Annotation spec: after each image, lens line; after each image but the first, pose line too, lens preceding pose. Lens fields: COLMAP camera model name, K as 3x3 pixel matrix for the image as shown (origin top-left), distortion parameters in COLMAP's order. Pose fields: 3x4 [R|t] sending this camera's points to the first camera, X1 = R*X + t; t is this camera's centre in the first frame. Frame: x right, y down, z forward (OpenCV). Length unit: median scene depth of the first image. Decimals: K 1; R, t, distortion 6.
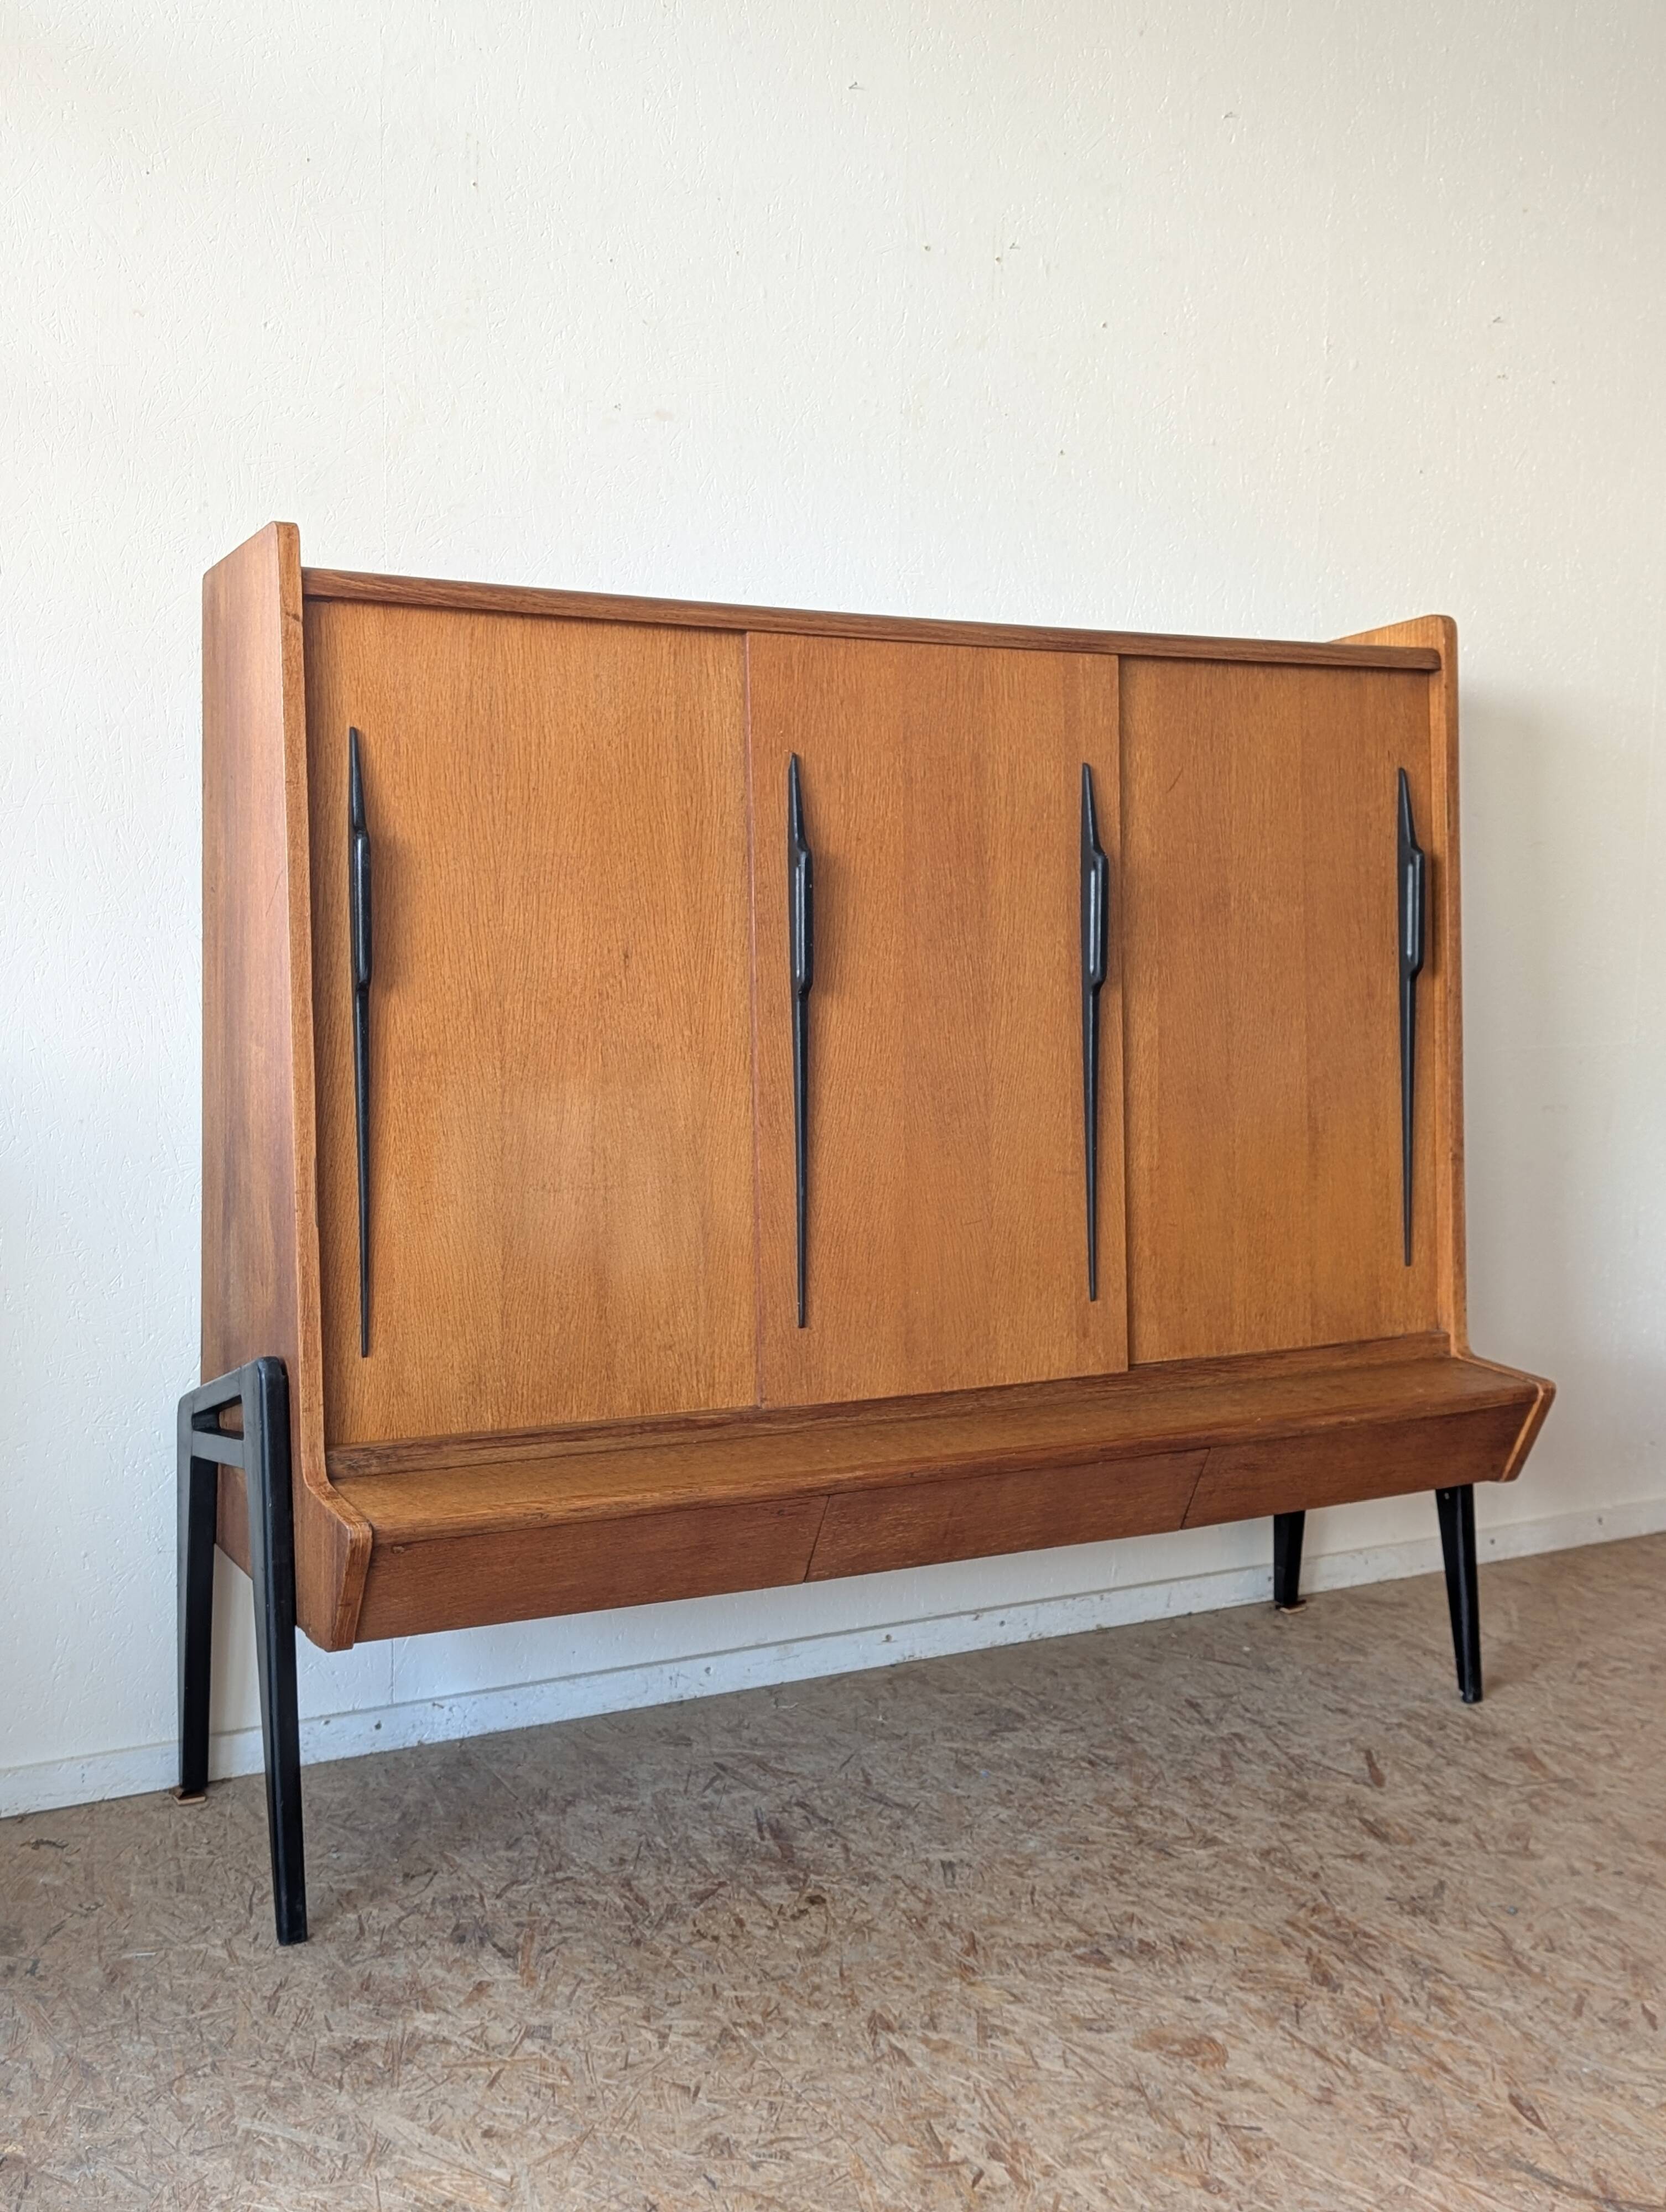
lens RADIAL K [[2460.0, 0, 849.6], [0, 2460.0, 1059.7], [0, 0, 1]] dist [0.026543, 0.000000]
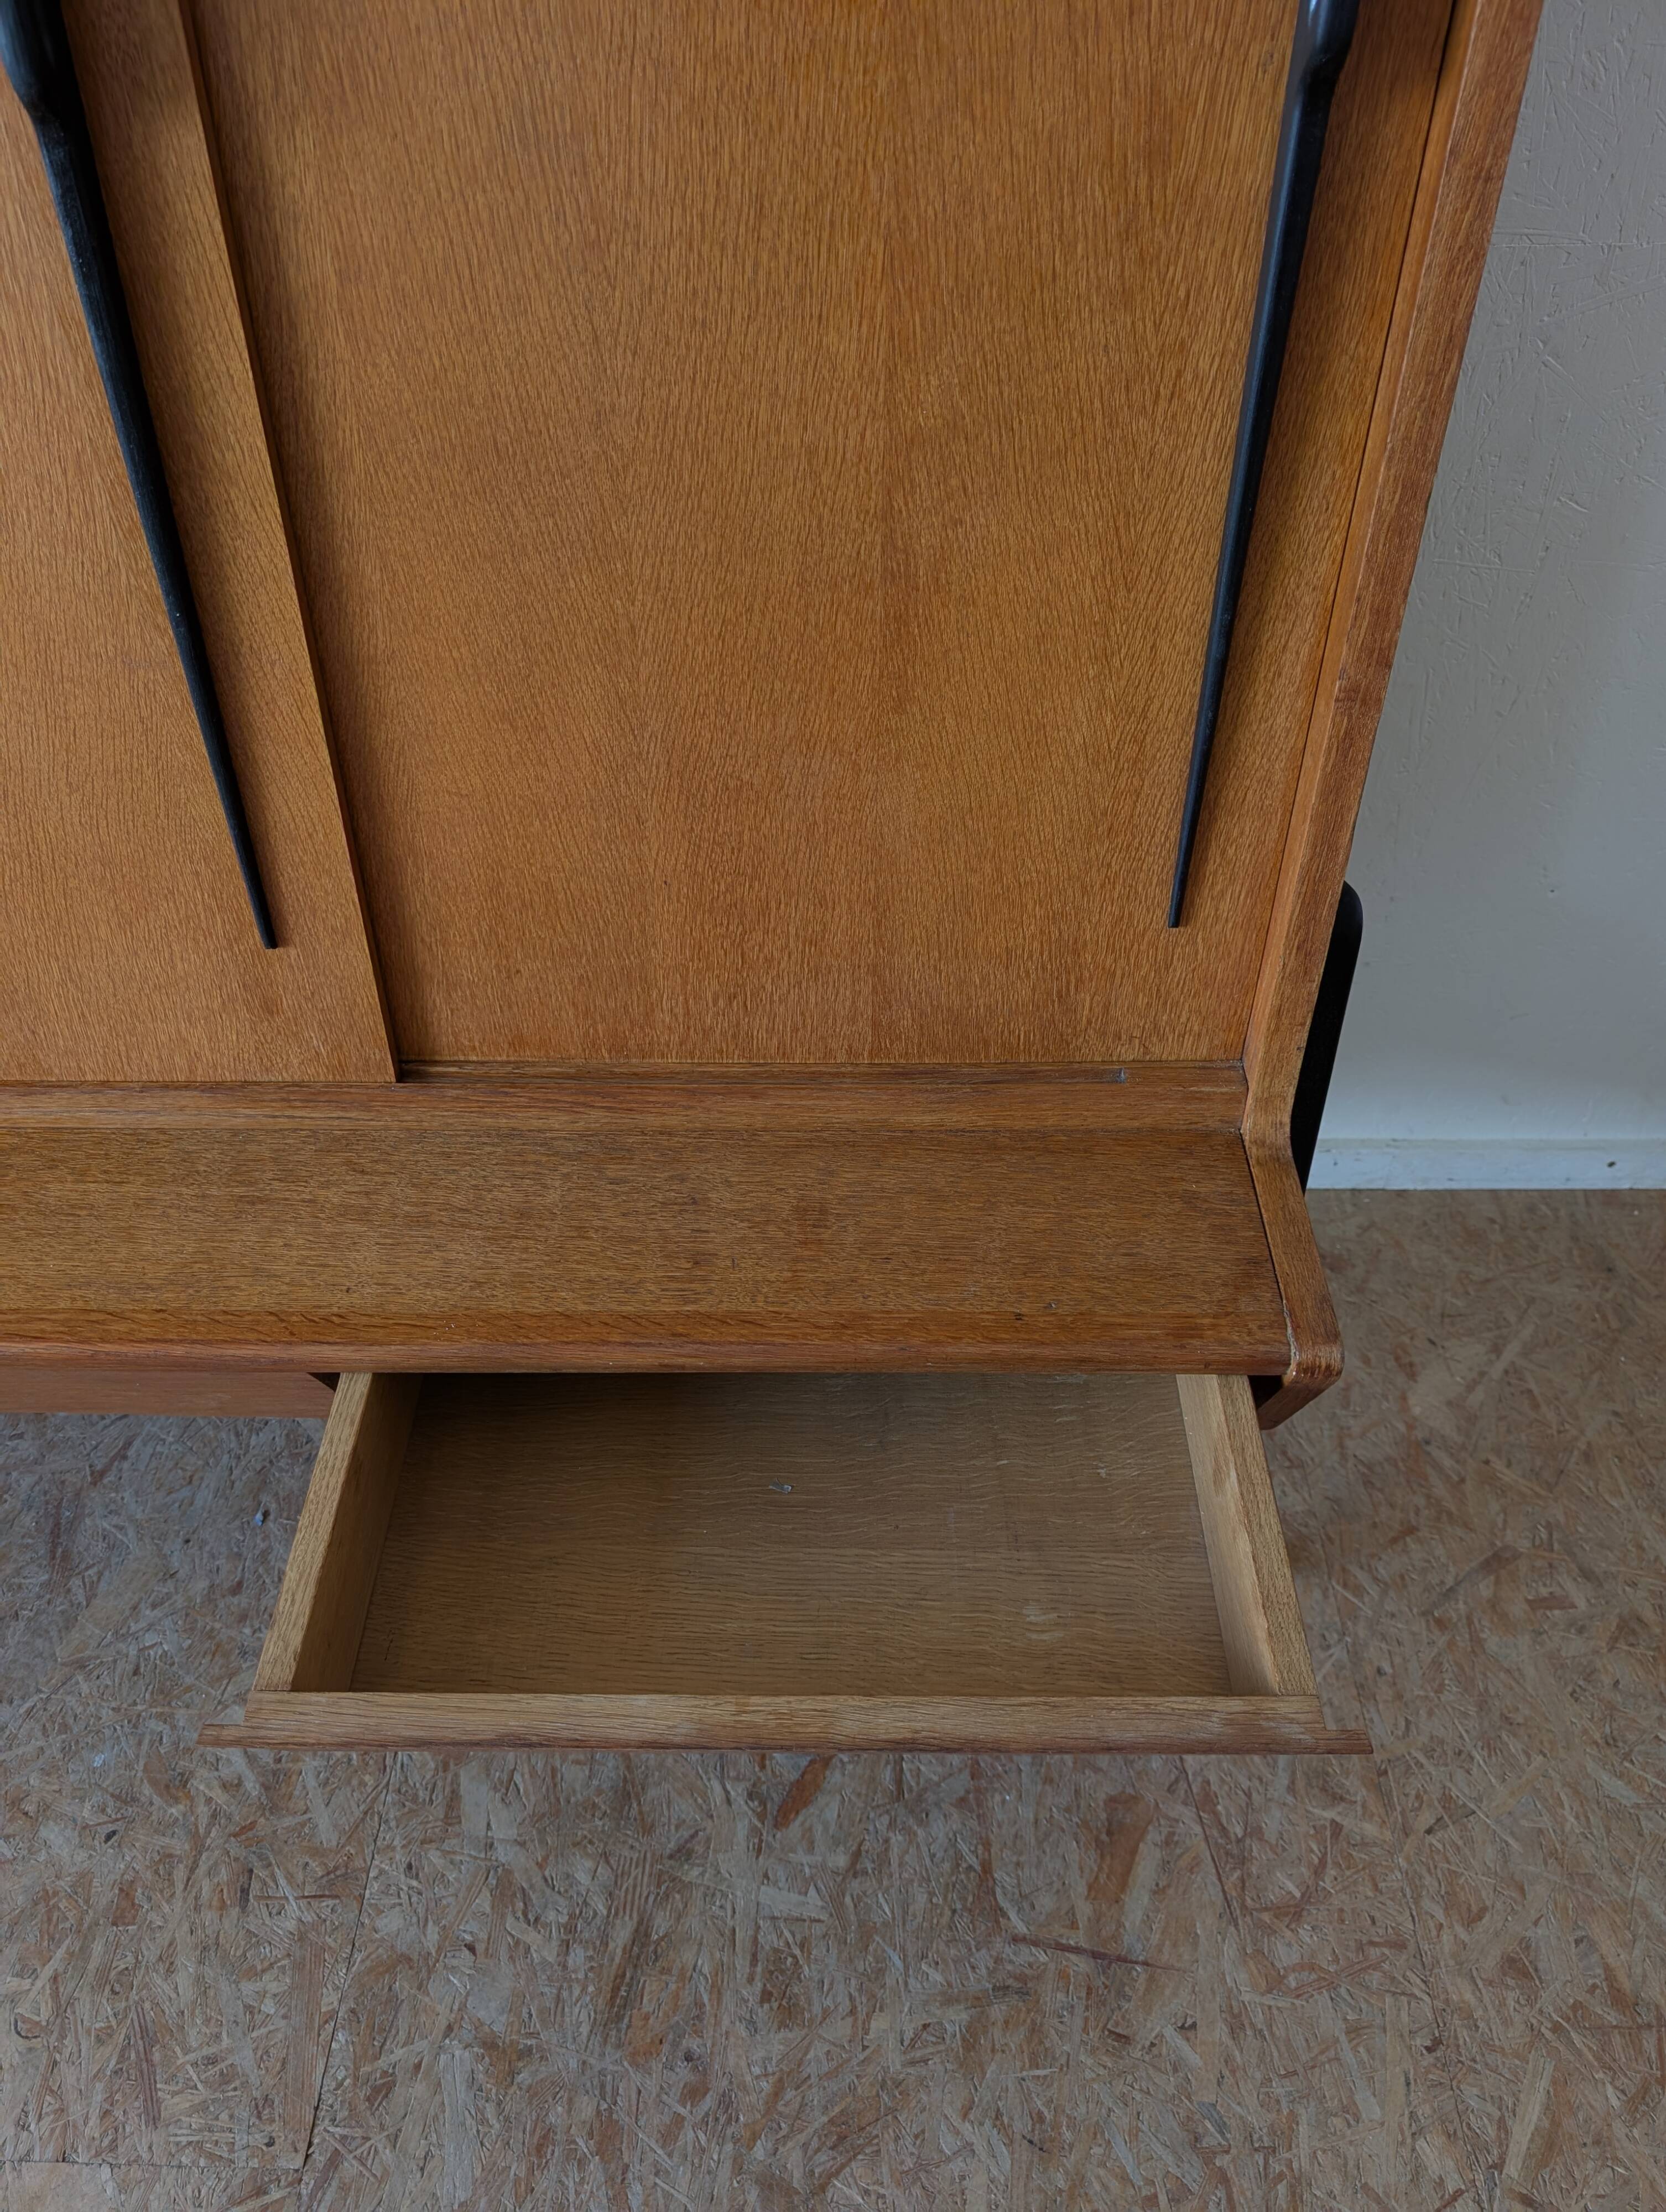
lens RADIAL K [[1594.5, 0, 818.2], [0, 1594.5, 1125.1], [0, 0, 1]] dist [0.009281, -0.005687]
pose [[0.868135, 0.318918, -0.380307, 0.330479], [-0.028942, 0.797464, 0.602671, -0.055797], [0.495484, -0.512193, 0.701536, 0.885159]]
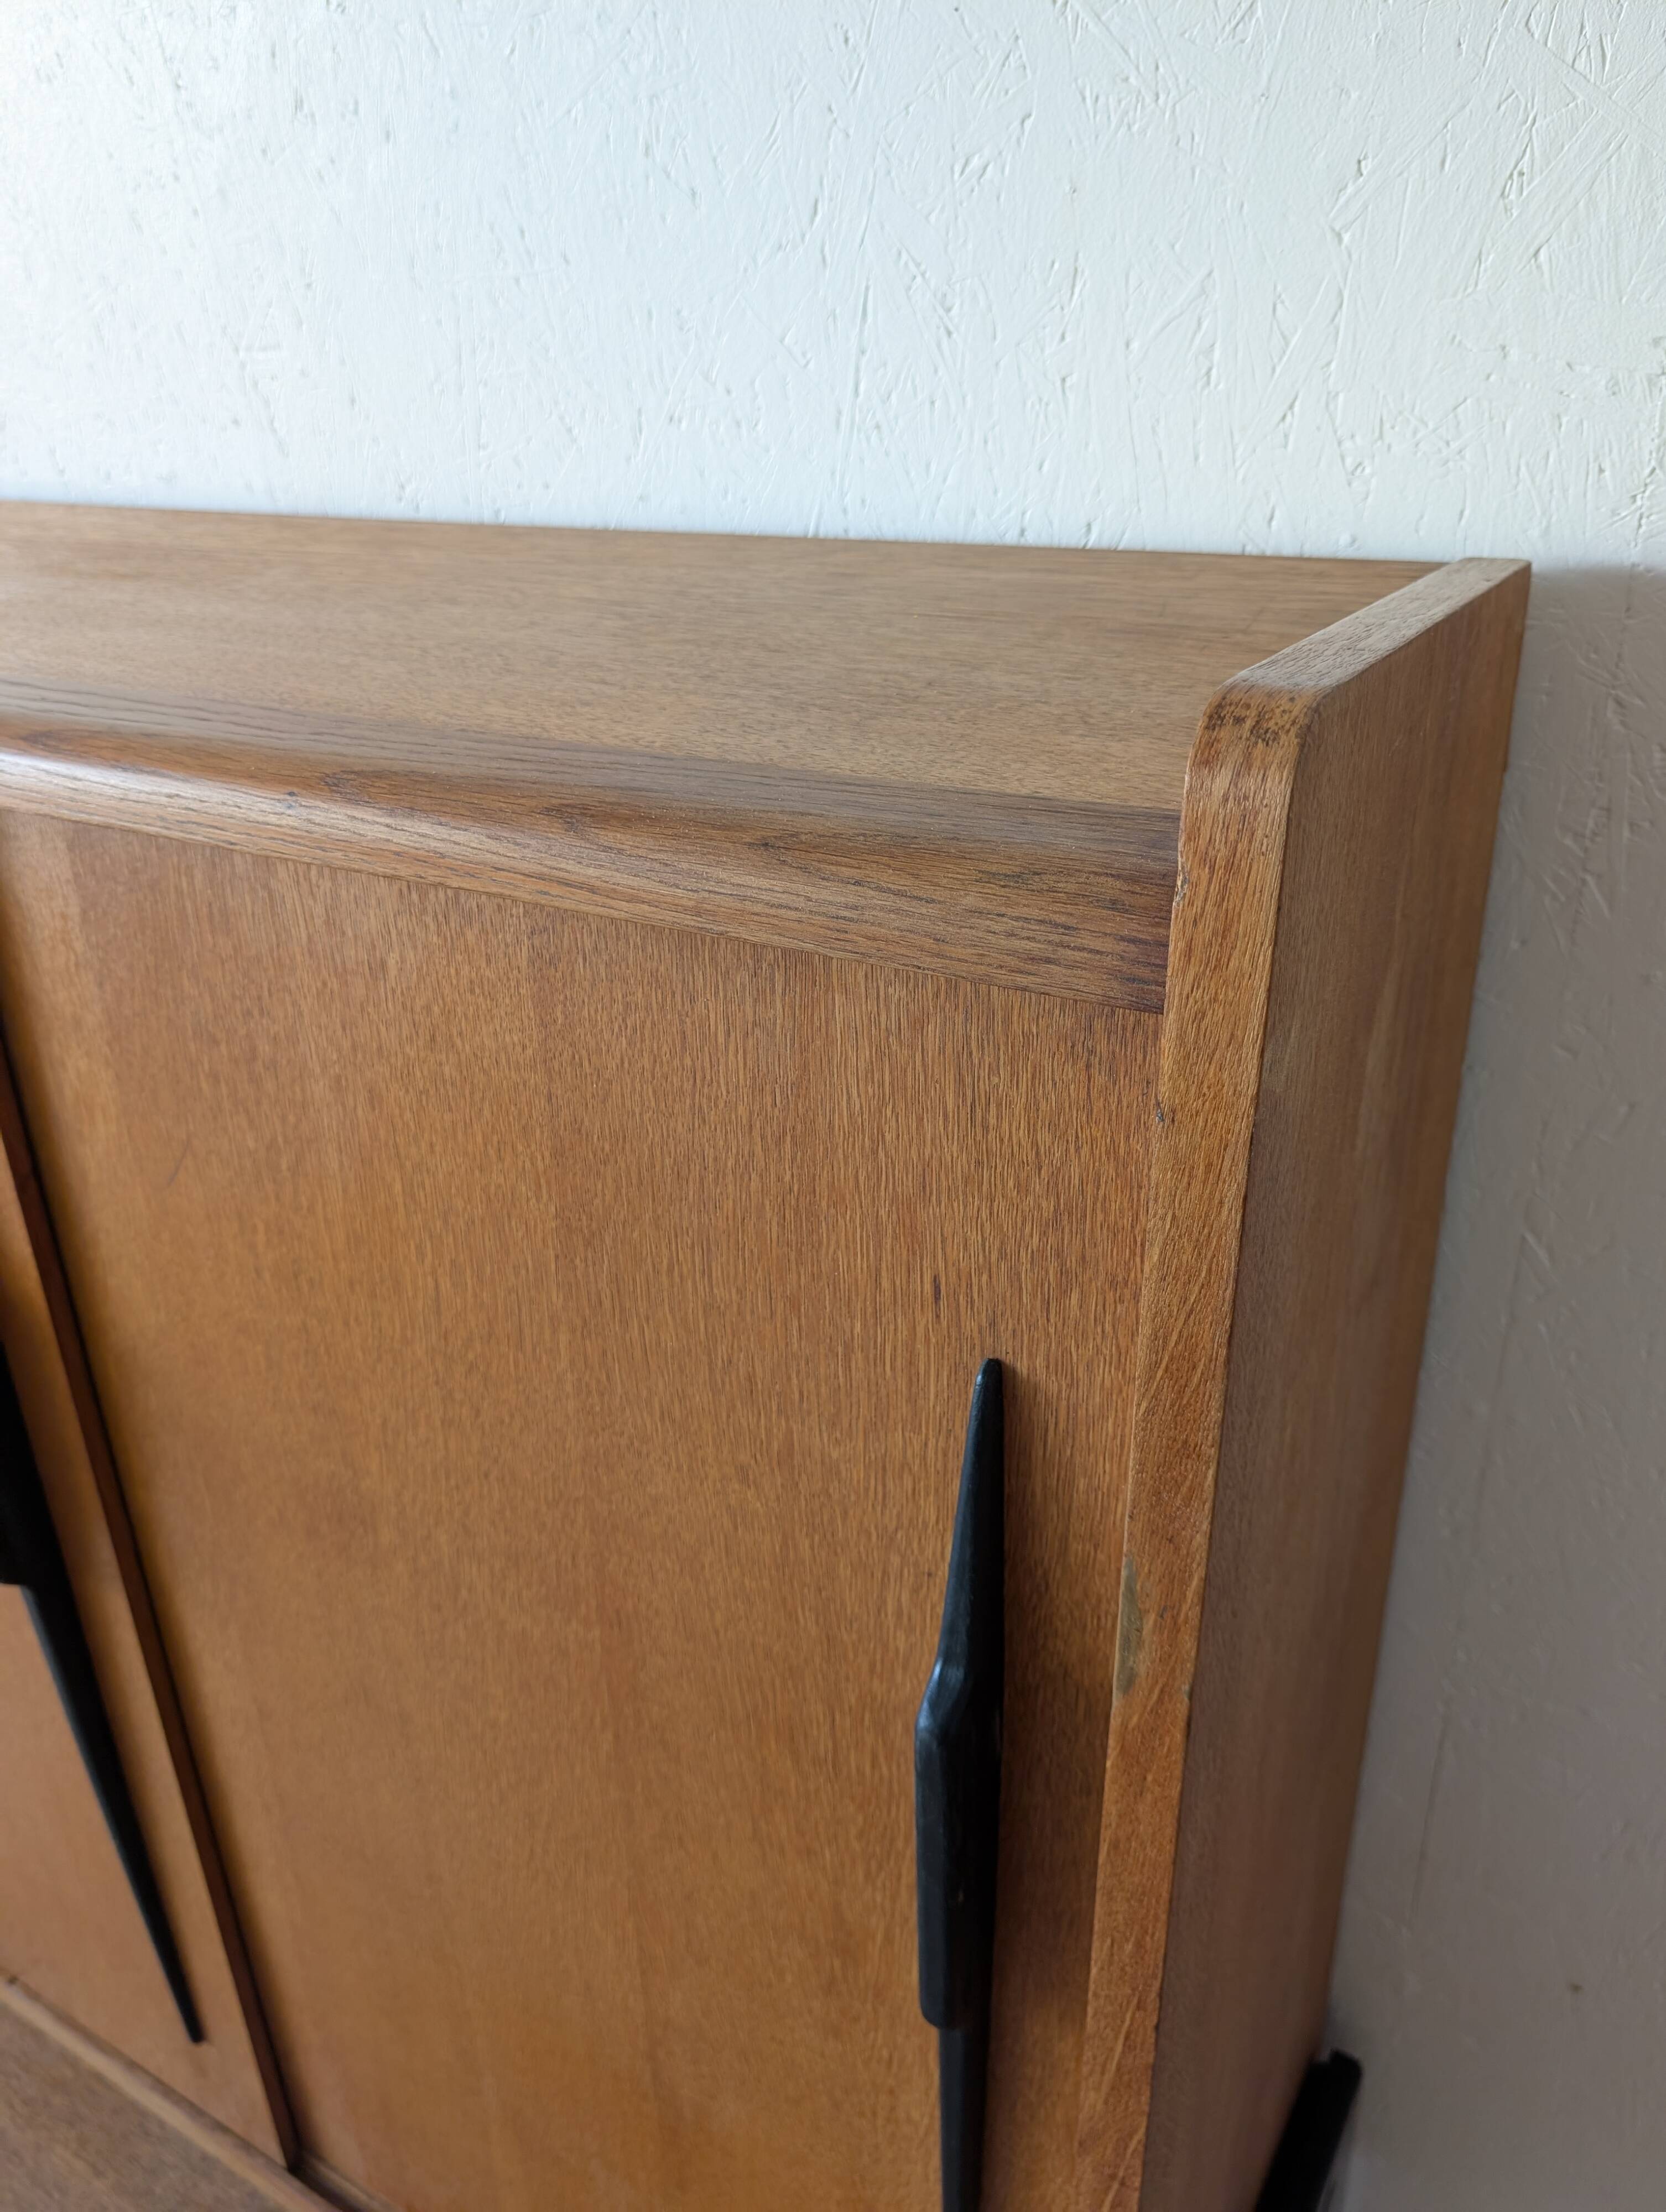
lens RADIAL K [[1630.2, 0, 816.8], [0, 1630.2, 1119.9], [0, 0, 1]] dist [0.010138, -0.003040]
pose [[0.521155, 0.387787, -0.760275, 0.366246], [-0.004956, 0.892173, 0.451666, -0.234633], [0.853448, -0.231620, 0.466883, 1.058056]]
